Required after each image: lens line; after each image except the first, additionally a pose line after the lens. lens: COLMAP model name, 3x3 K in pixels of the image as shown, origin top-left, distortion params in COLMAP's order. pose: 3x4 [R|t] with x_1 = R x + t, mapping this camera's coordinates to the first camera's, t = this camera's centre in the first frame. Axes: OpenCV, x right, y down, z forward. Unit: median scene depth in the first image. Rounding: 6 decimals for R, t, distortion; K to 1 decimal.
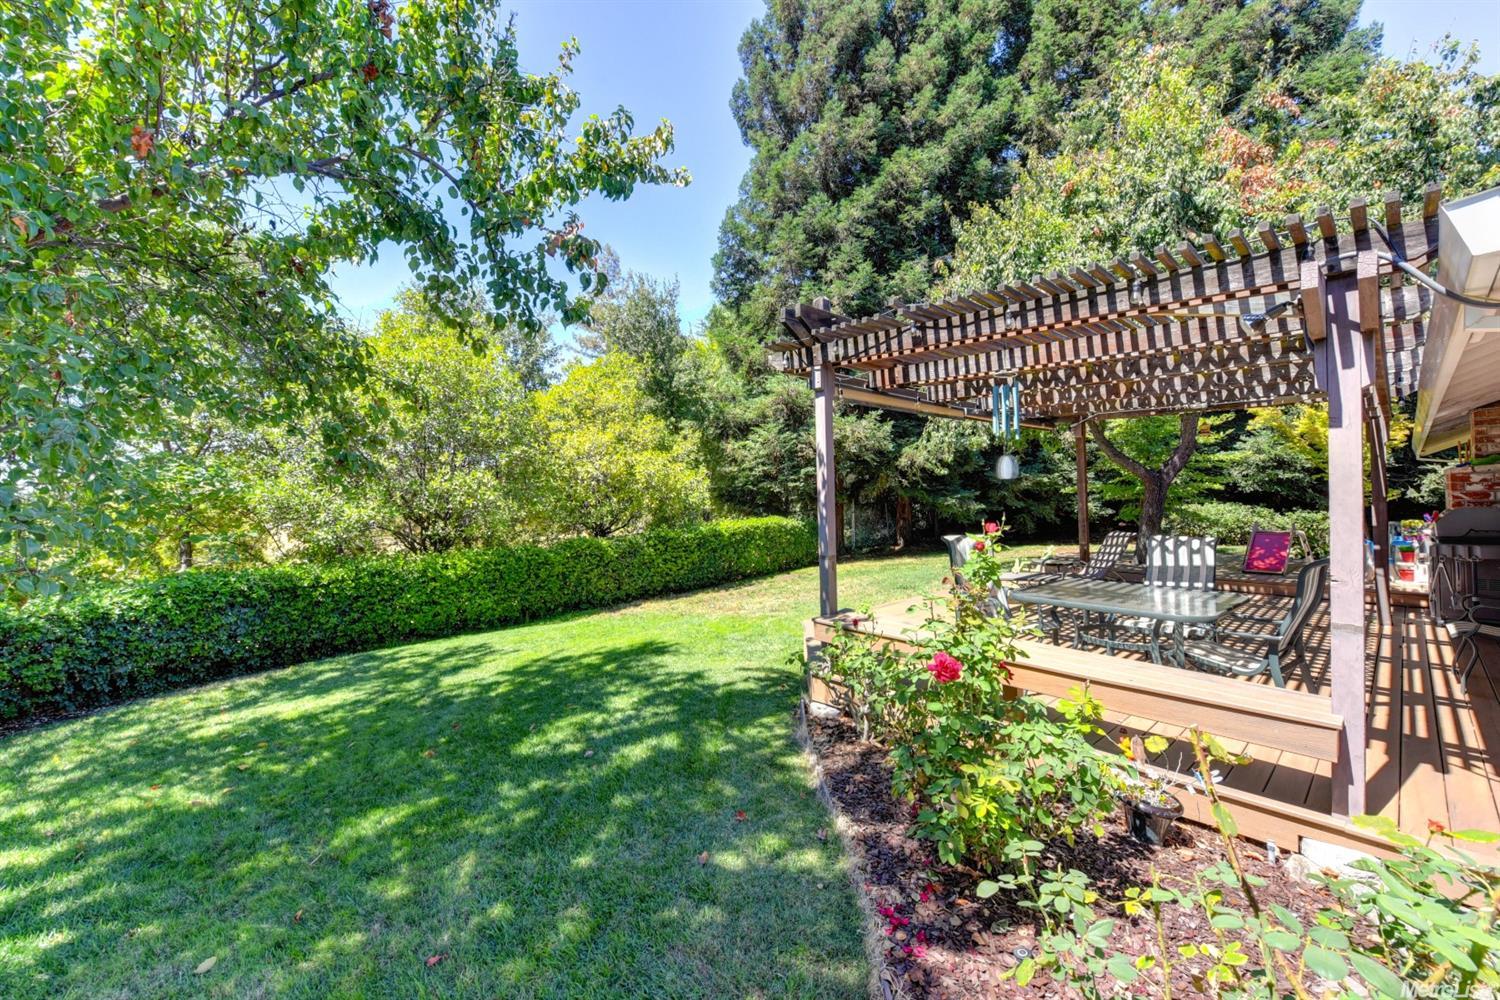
lens RADIAL K [[594.5, 0, 752.1], [0, 594.5, 492.3], [0, 0, 1]] dist [0.008211, -0.000097]
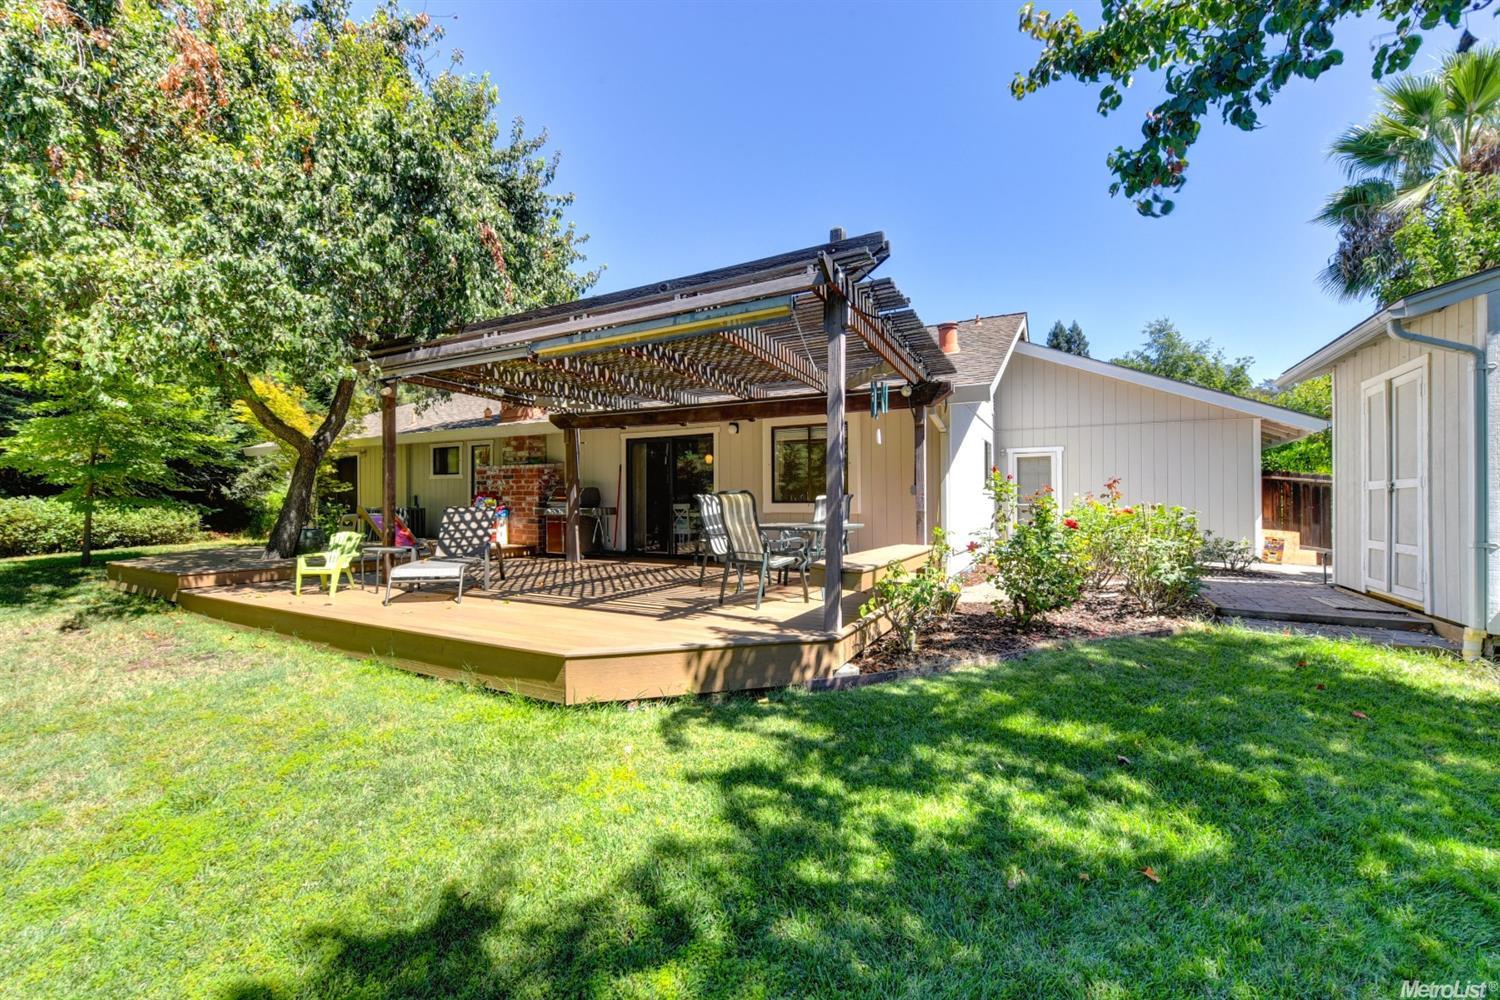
lens RADIAL K [[594.5, 0, 739.3], [0, 594.5, 503.8], [0, 0, 1]] dist [0.008211, -0.000097]
pose [[-0.329994, 0.004877, 0.943971, -0.601538], [0.004903, 0.999982, -0.003453, 0.090440], [-0.943970, 0.003489, -0.330012, 1.247011]]
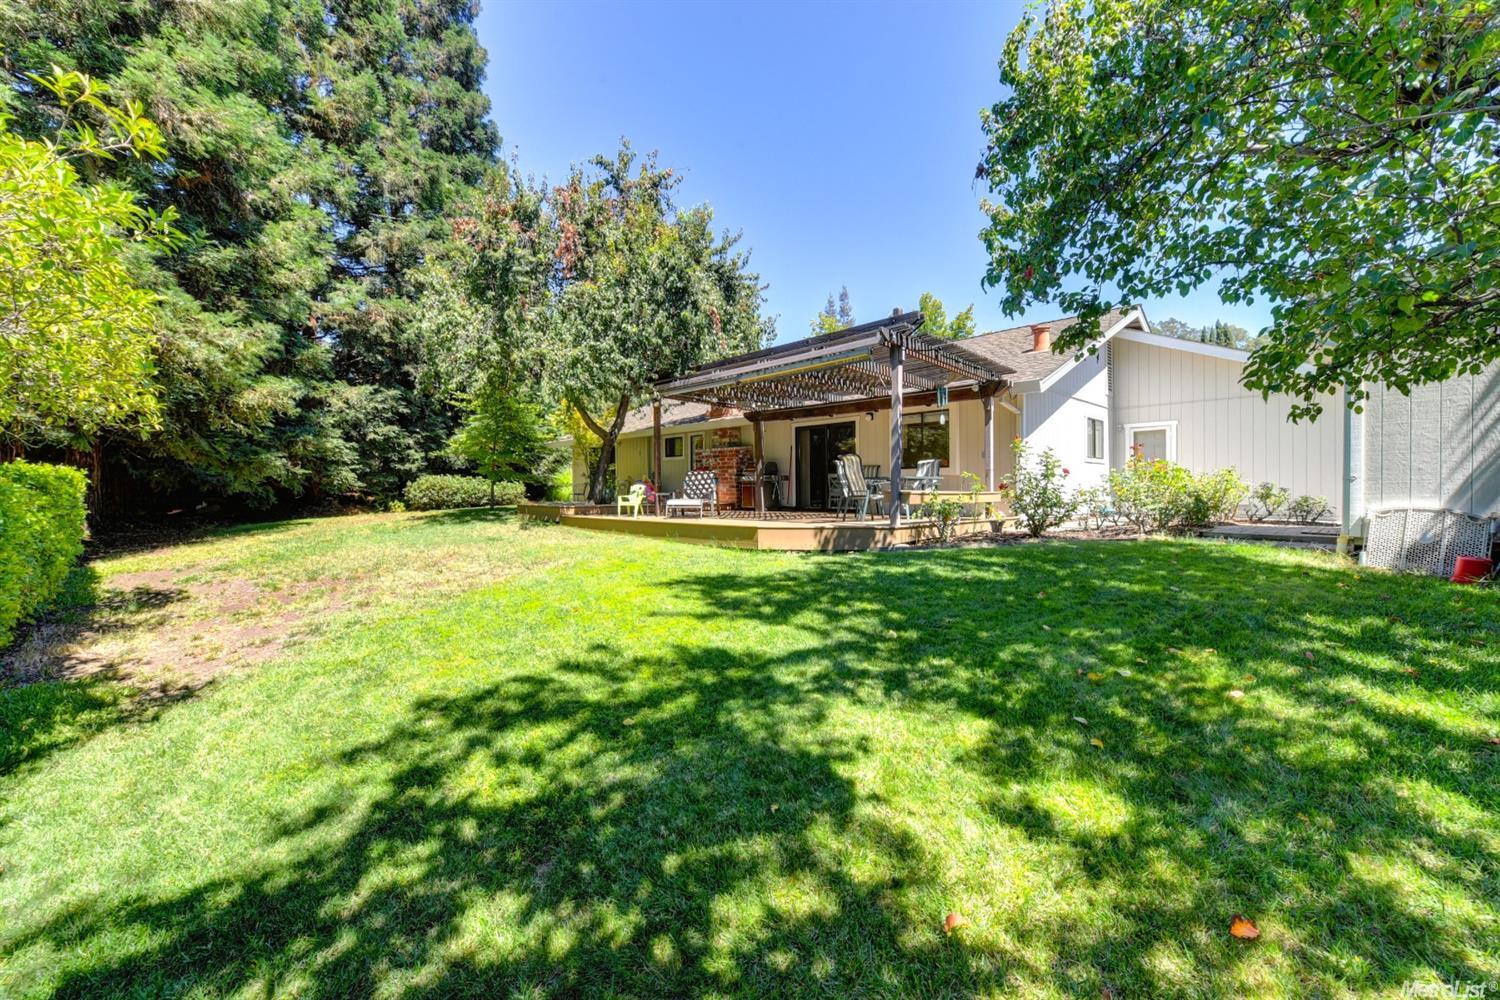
lens RADIAL K [[594.5, 0, 752.3], [0, 594.5, 494.9], [0, 0, 1]] dist [0.008211, -0.000097]
pose [[-0.054073, 0.001879, 0.998535, -1.286705], [0.008657, 0.999962, -0.001413, 0.173676], [-0.998499, 0.008568, -0.054087, 1.297248]]
